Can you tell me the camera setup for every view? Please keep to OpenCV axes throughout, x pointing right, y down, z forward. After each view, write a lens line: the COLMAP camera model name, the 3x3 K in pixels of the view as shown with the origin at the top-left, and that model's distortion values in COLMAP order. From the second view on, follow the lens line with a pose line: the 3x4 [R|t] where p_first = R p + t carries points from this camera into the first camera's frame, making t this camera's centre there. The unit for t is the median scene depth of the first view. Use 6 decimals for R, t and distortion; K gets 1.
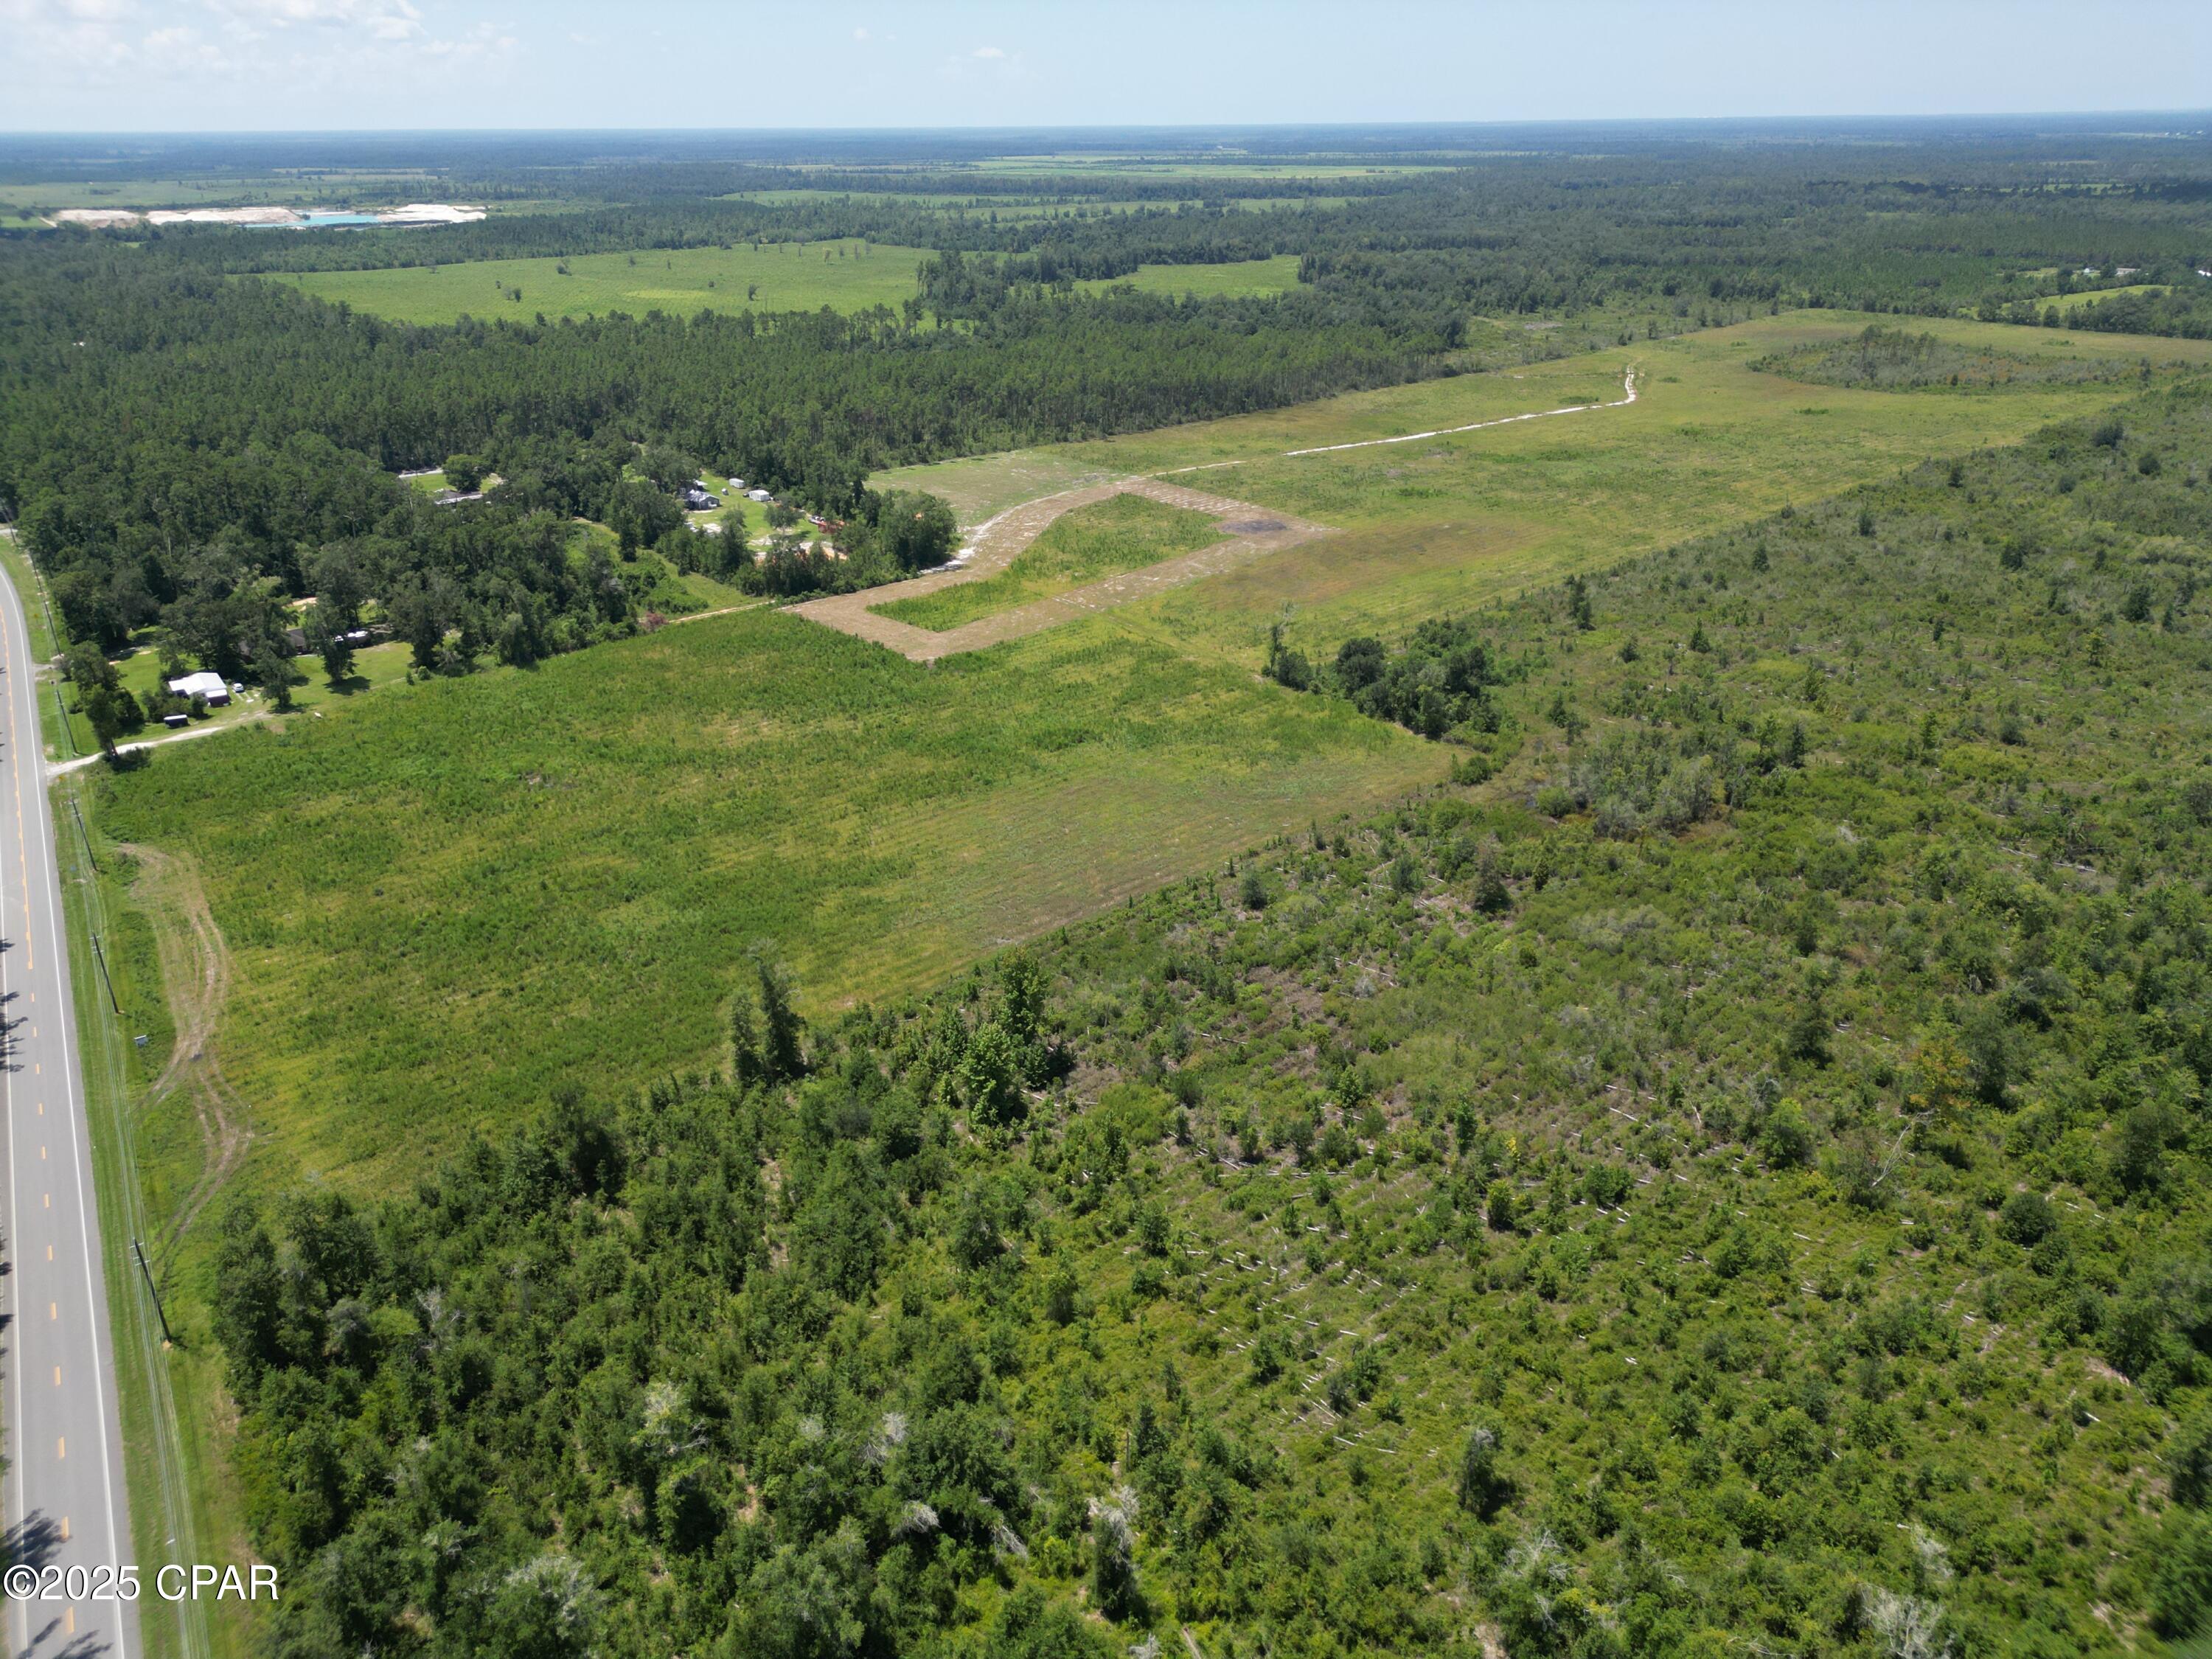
lens RADIAL K [[1542.6, 0, 1106.0], [0, 1542.6, 829.5], [0, 0, 1]] dist [0.067481, -0.070477]
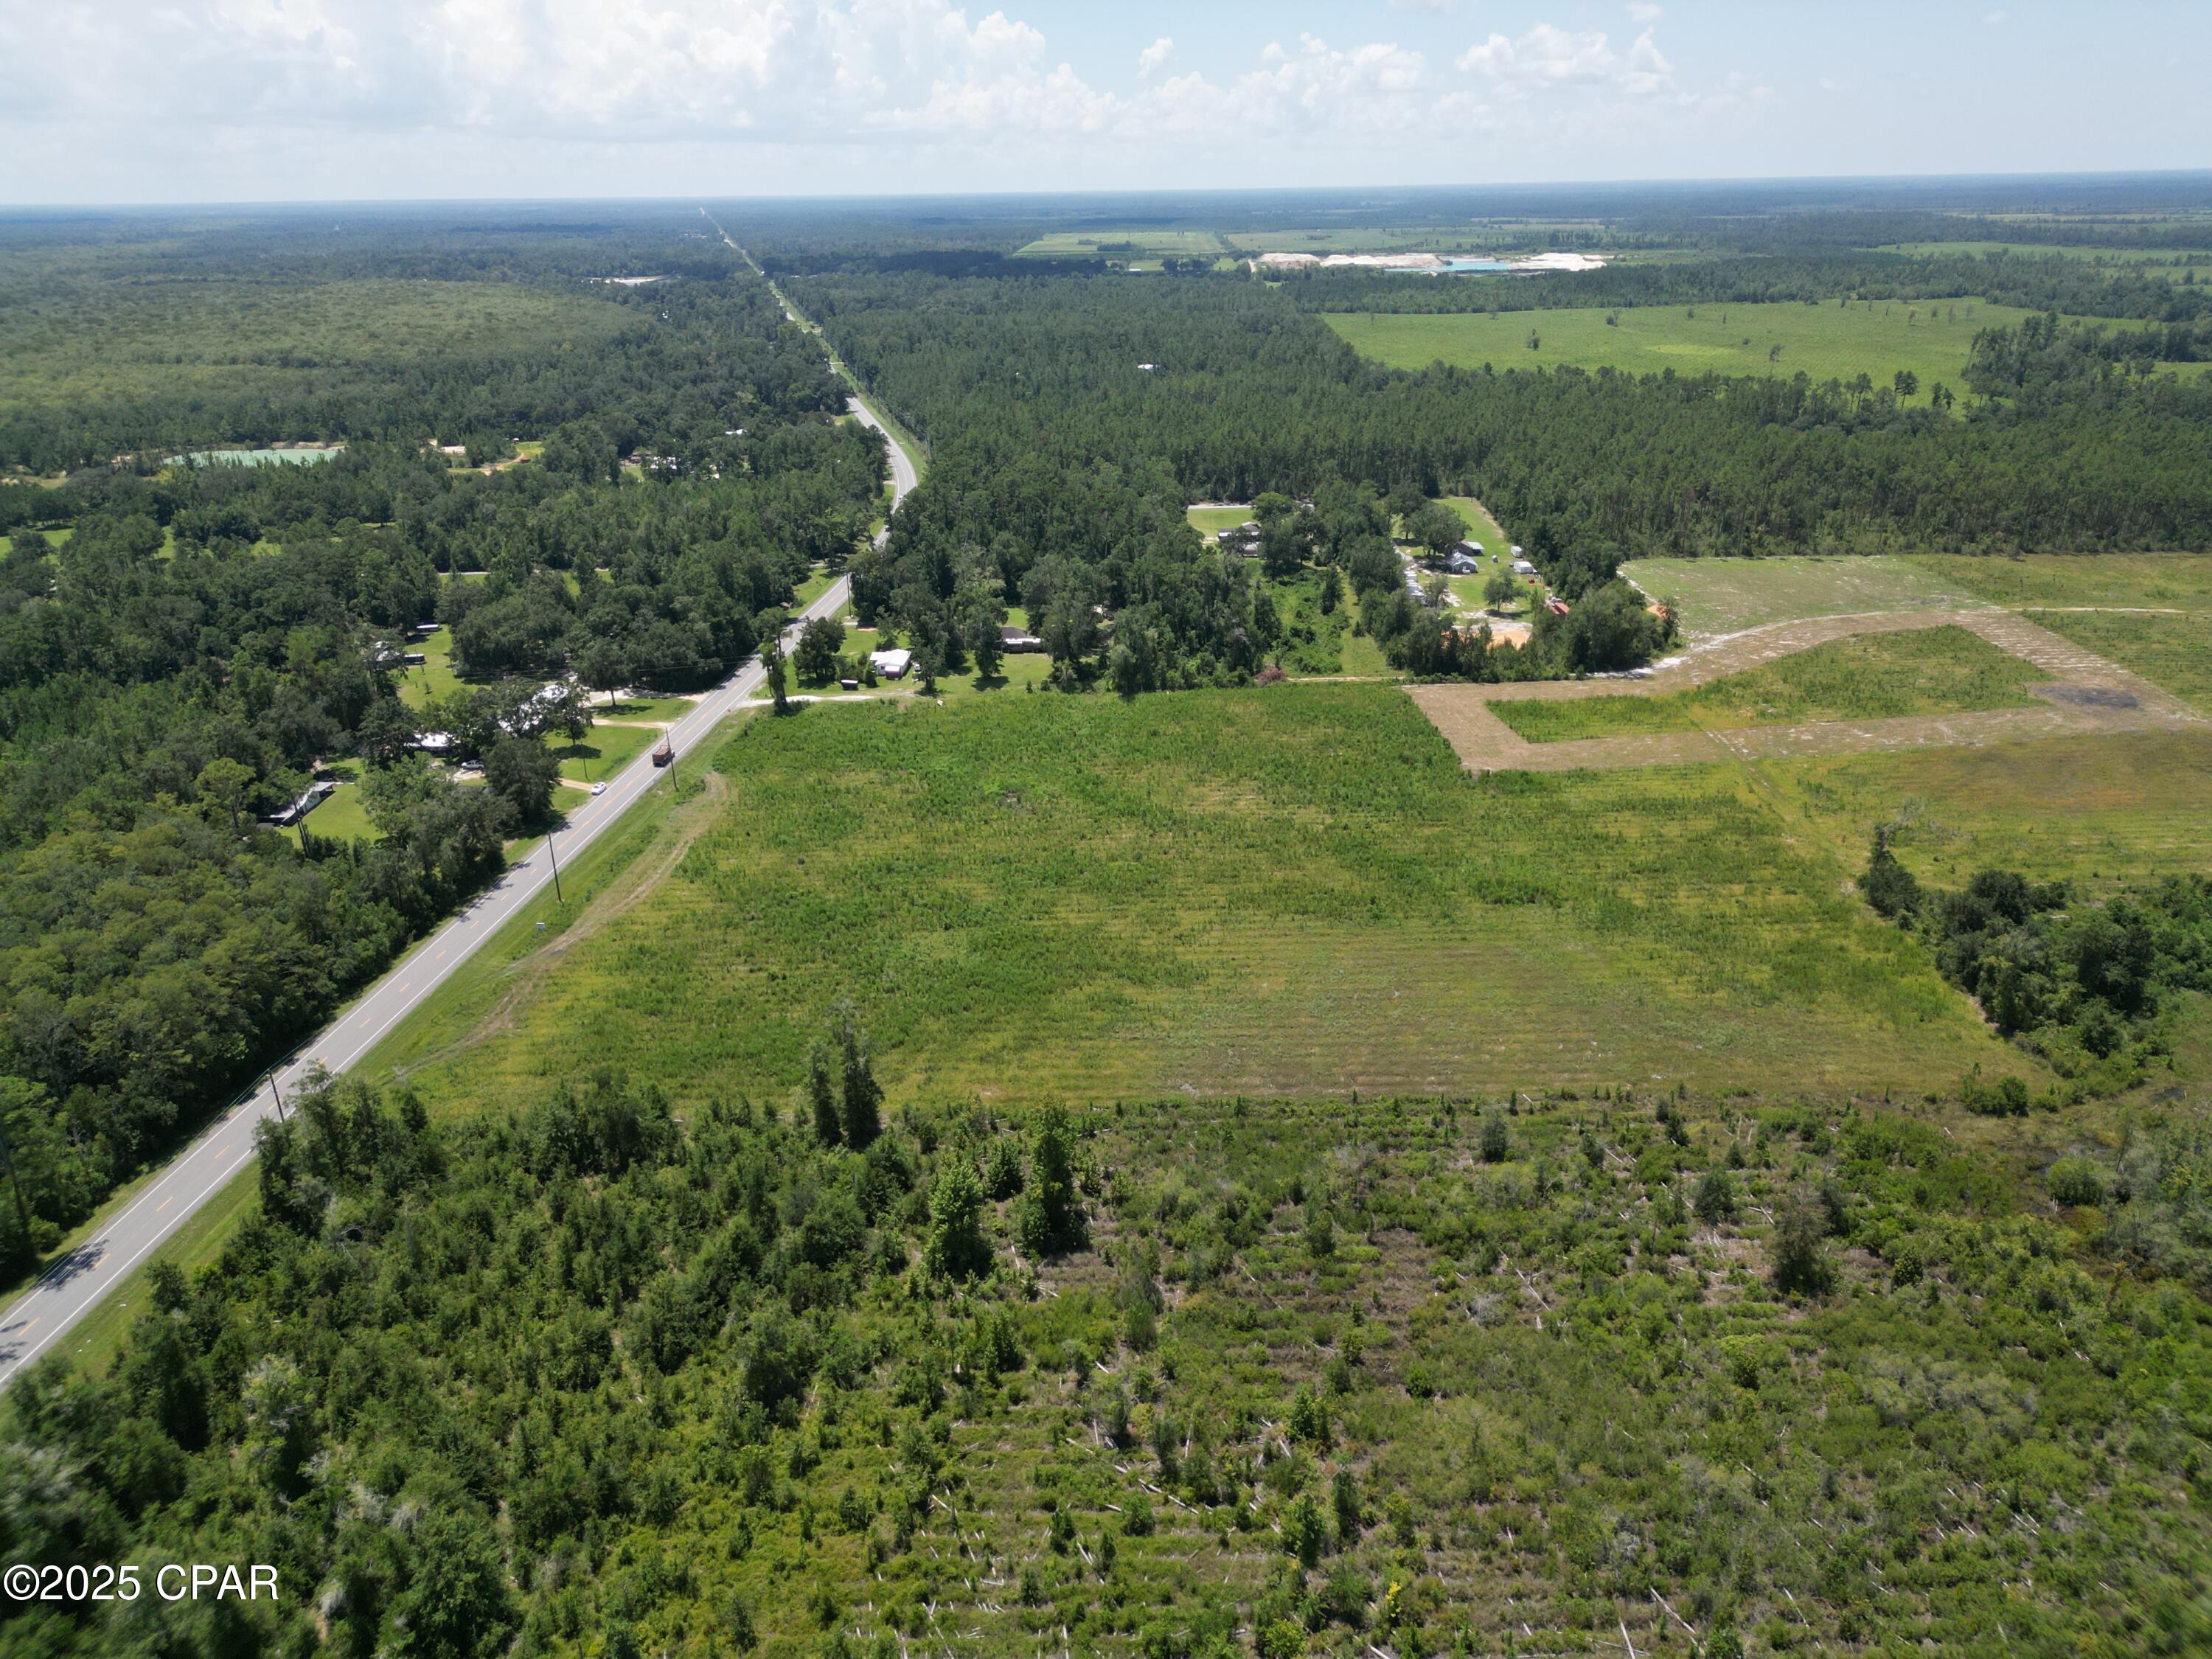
lens RADIAL K [[1542.6, 0, 1106.0], [0, 1542.6, 829.5], [0, 0, 1]] dist [0.067481, -0.070477]
pose [[0.769186, 0.241241, -0.591739, 0.249337], [-0.256742, 0.964645, 0.059534, -0.072401], [0.585180, 0.106132, 0.803928, 0.151840]]
